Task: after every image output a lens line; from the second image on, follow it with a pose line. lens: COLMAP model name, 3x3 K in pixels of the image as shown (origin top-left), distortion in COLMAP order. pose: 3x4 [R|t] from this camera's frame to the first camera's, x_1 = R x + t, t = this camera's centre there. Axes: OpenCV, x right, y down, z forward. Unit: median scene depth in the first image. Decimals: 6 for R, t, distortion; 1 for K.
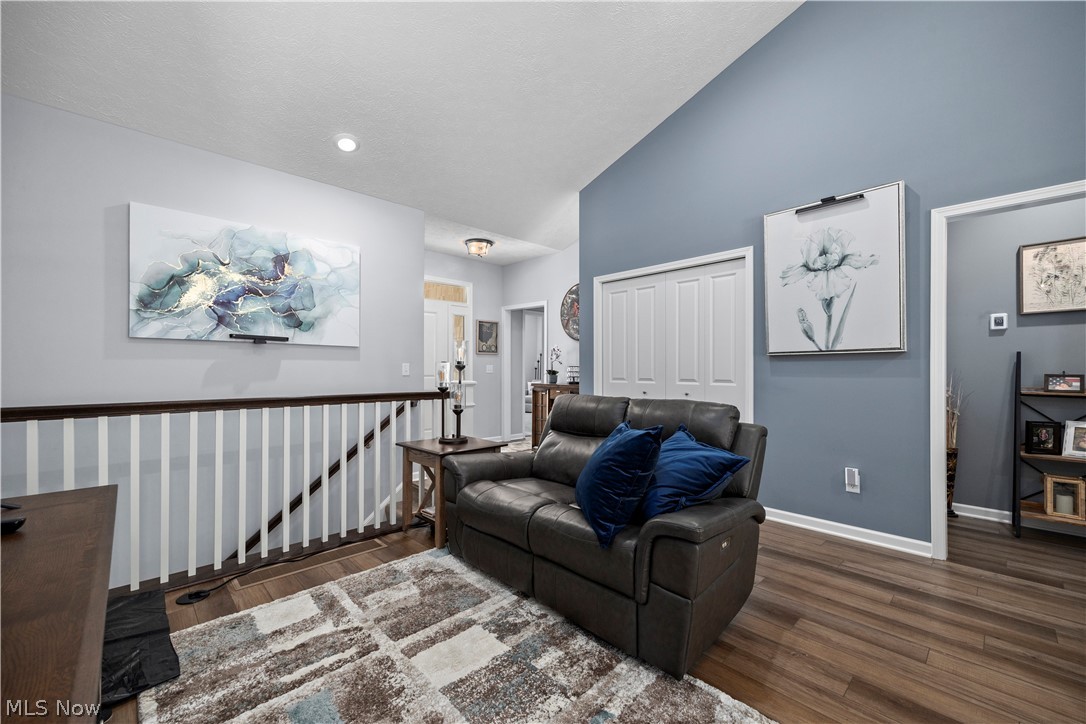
lens RADIAL K [[428.0, 0, 535.0], [0, 428.0, 369.7], [0, 0, 1]] dist [0.006633, -0.000614]
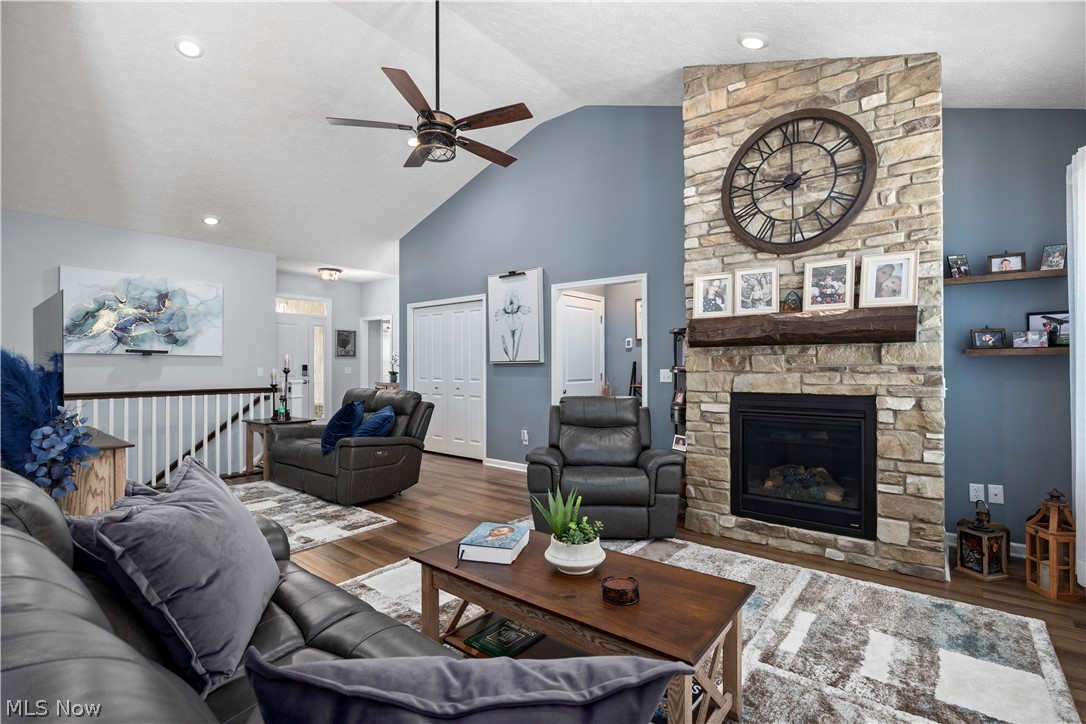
lens RADIAL K [[504.9, 0, 538.2], [0, 504.9, 365.5], [0, 0, 1]] dist [-0.010193, 0.000226]
pose [[0.992574, -0.000841, 0.121643, 0.494176], [0.001260, 0.999994, -0.003369, -0.019767], [-0.121640, 0.003498, 0.992568, -0.897432]]
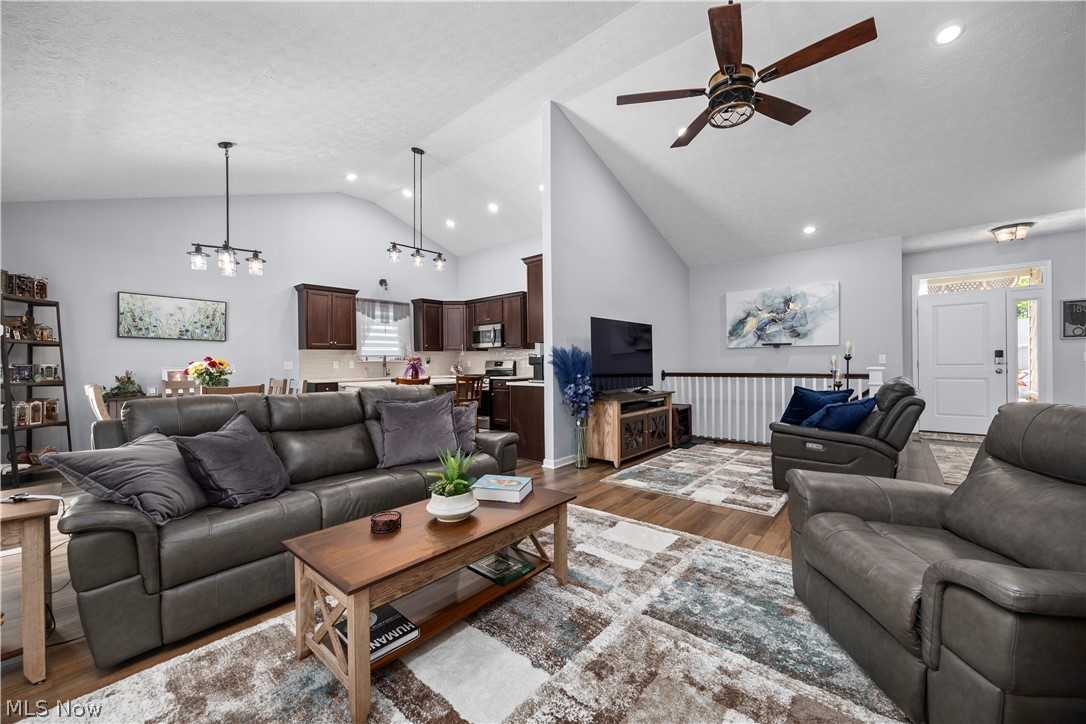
lens RADIAL K [[428.0, 0, 553.8], [0, 428.0, 366.0], [0, 0, 1]] dist [0.006633, -0.000614]
pose [[0.119364, 0.002575, -0.992847, 1.211459], [0.007082, 0.999969, 0.003445, 0.009795], [0.992825, -0.007443, 0.119342, -0.238145]]
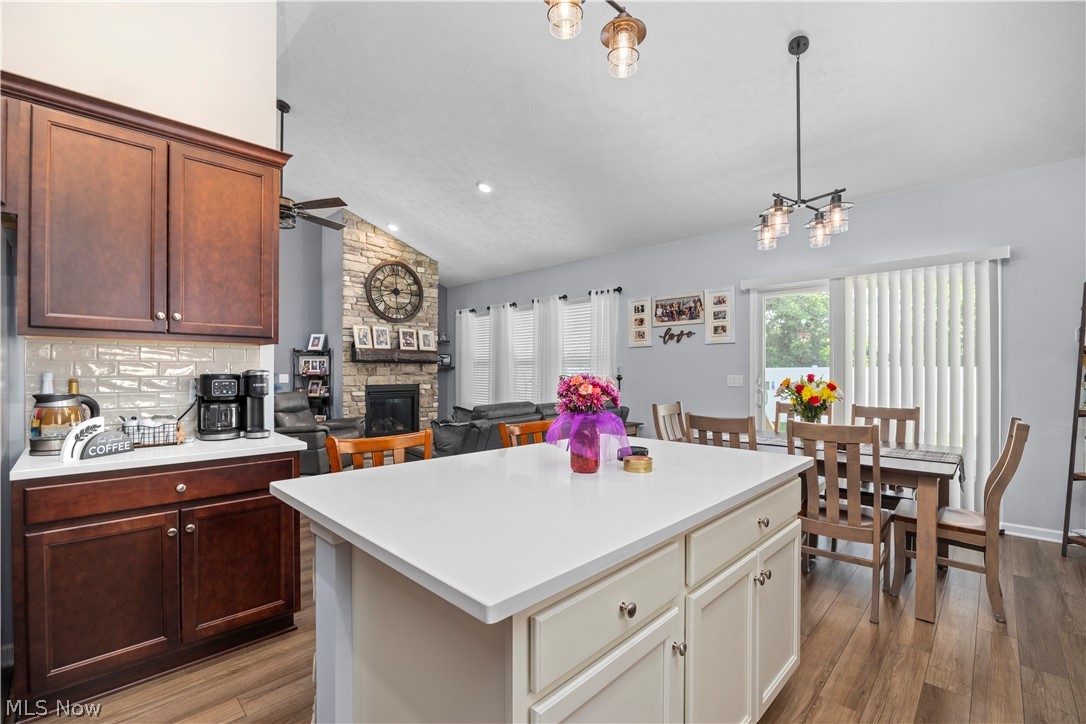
lens RADIAL K [[479.3, 0, 537.3], [0, 479.3, 369.4], [0, 0, 1]] dist [-0.006050, -0.003199]
pose [[-0.038755, 0.003765, 0.999242, -1.100982], [0.000145, 0.999993, -0.003762, -0.027225], [-0.999249, -0.000001, -0.038755, -0.515758]]
